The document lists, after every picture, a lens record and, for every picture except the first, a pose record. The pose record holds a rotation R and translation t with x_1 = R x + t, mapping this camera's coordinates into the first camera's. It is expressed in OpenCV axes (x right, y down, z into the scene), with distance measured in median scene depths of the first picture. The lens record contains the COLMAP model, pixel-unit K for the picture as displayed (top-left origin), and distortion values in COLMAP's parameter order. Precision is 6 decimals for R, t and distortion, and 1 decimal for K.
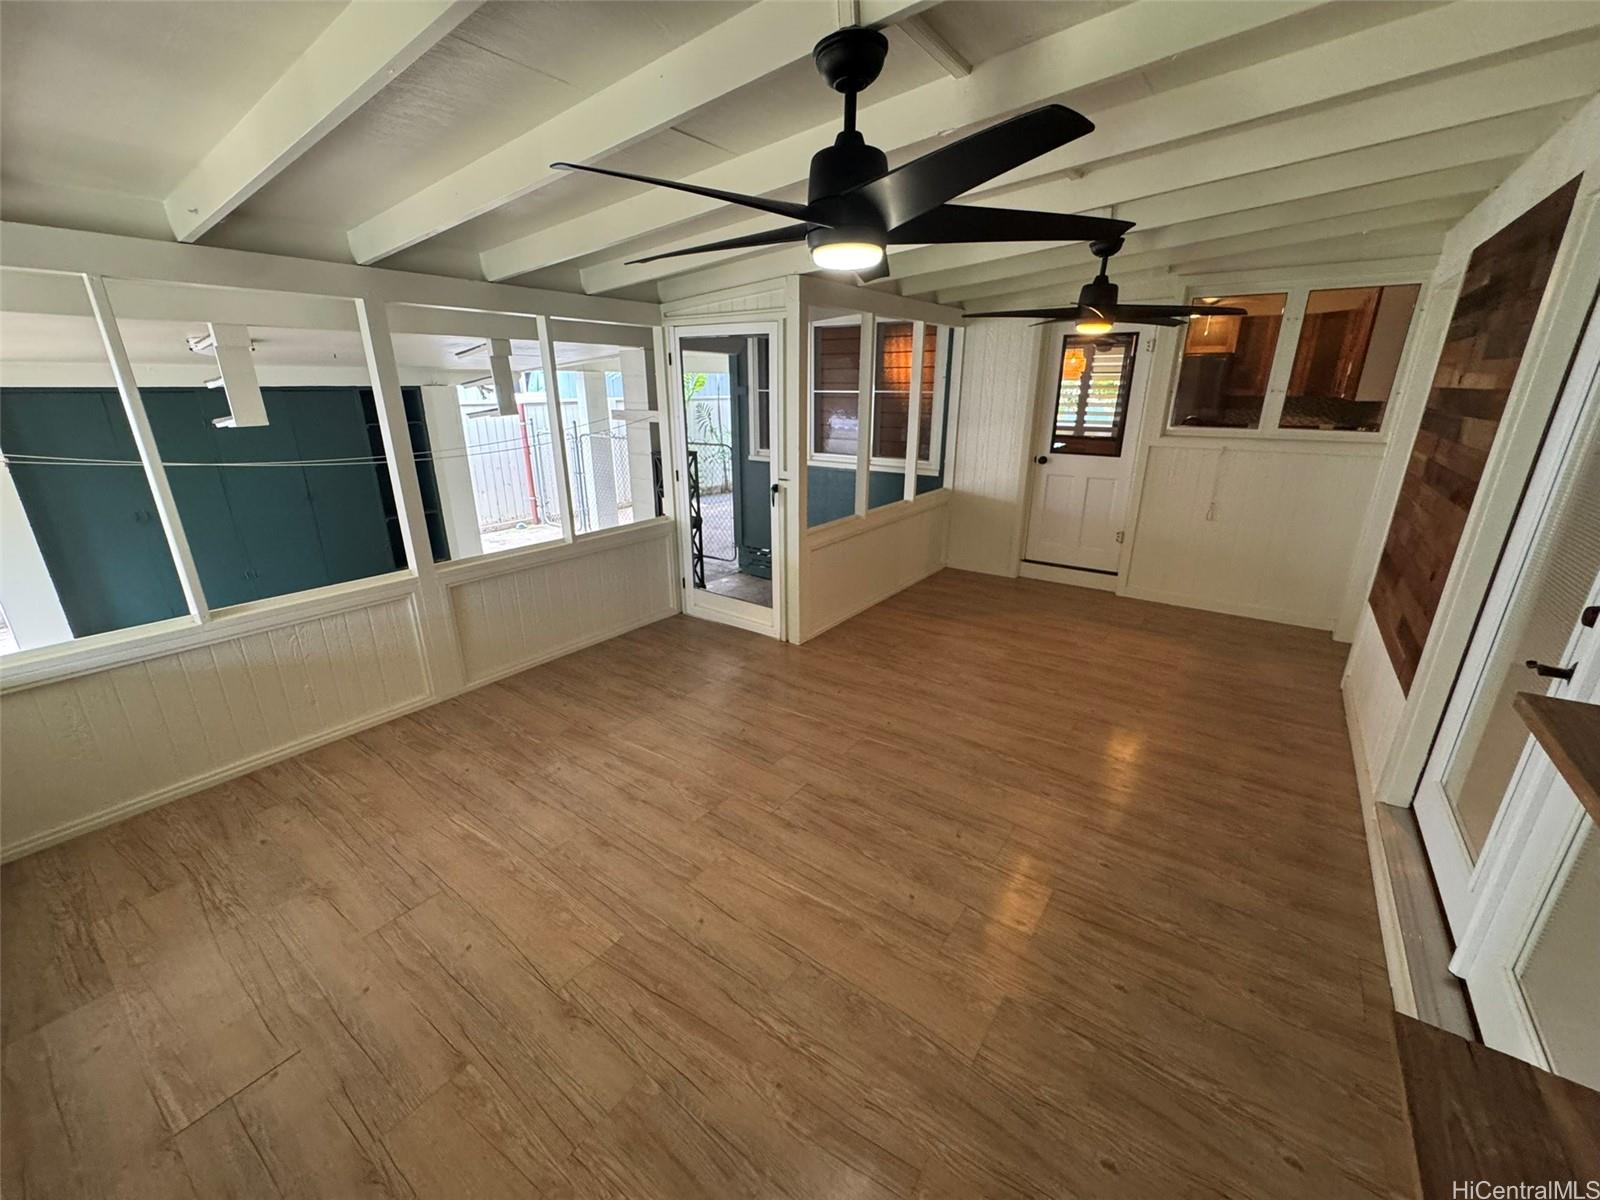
lens RADIAL K [[641.9, 0, 798.9], [0, 641.9, 597.1], [0, 0, 1]] dist [0.001010, 0.000033]
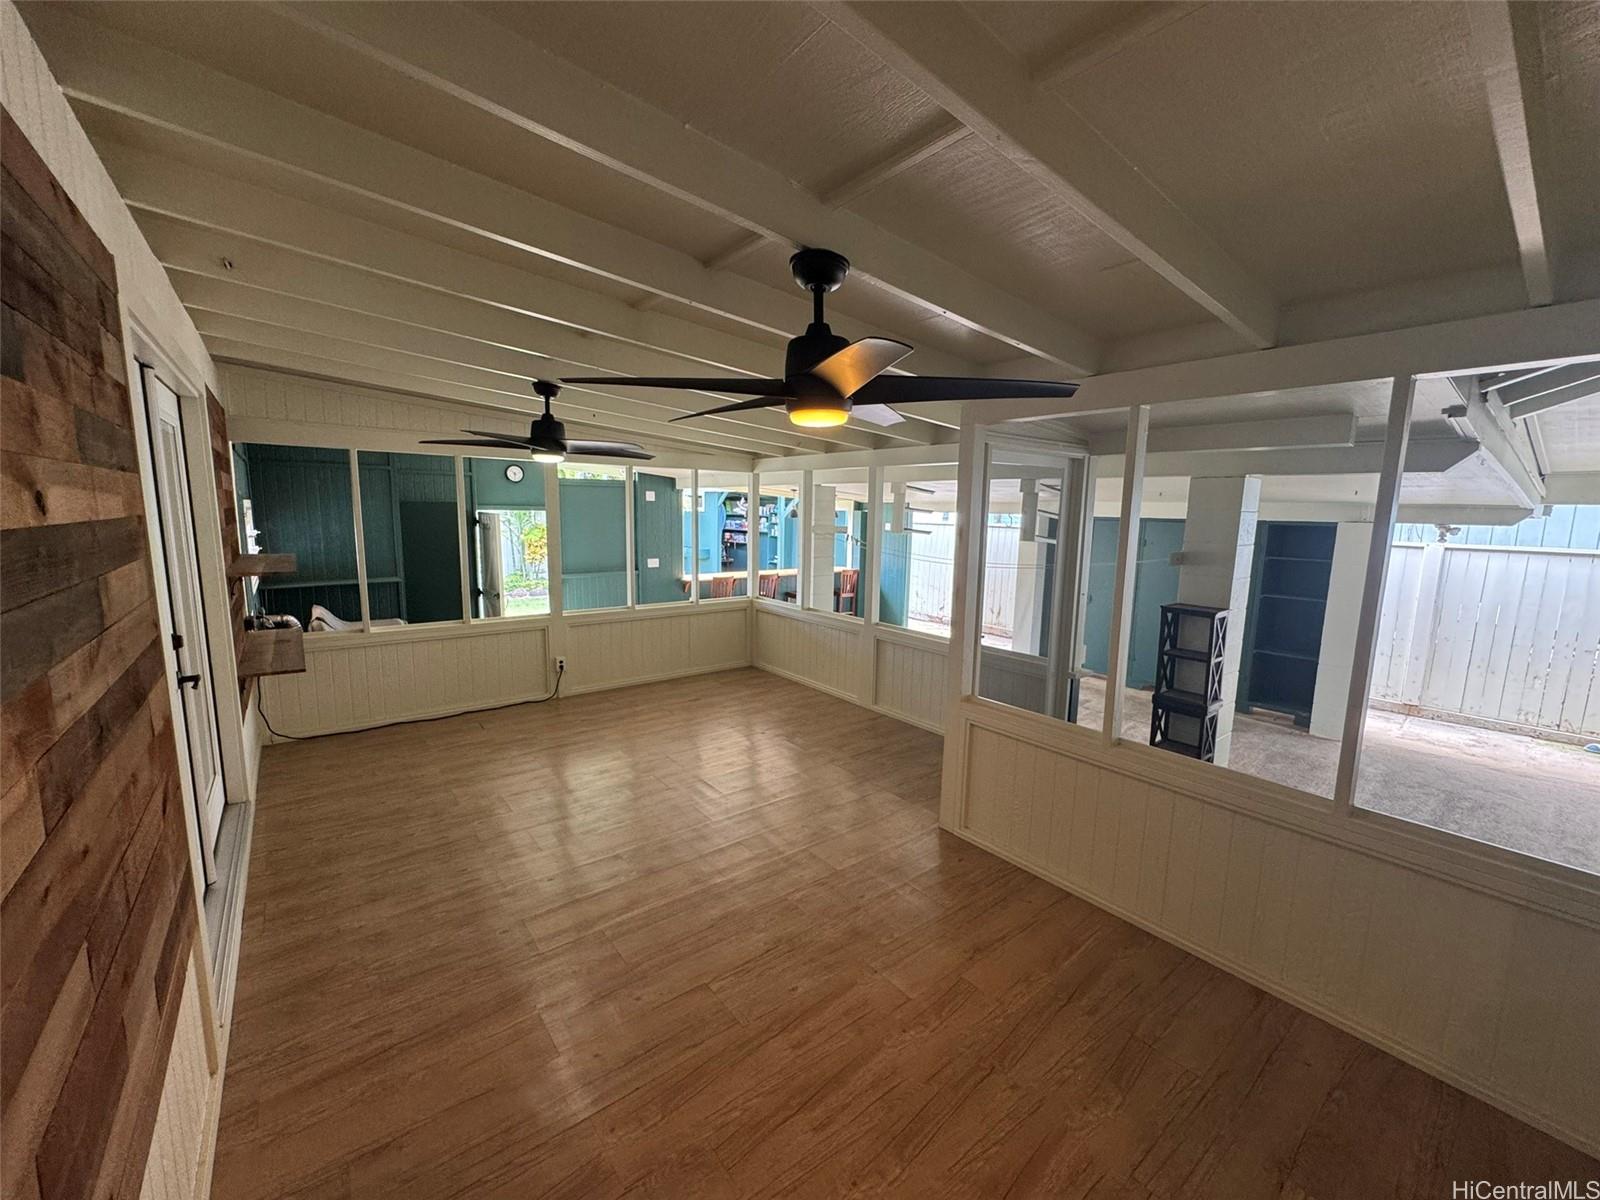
lens RADIAL K [[630.6, 0, 801.2], [0, 630.6, 597.0], [0, 0, 1]] dist [0.000039, -0.000025]
pose [[-0.264320, 0.133100, -0.955206, 1.141415], [-0.318398, 0.922857, 0.216697, -0.459797], [0.910361, 0.361413, -0.201551, 1.331339]]
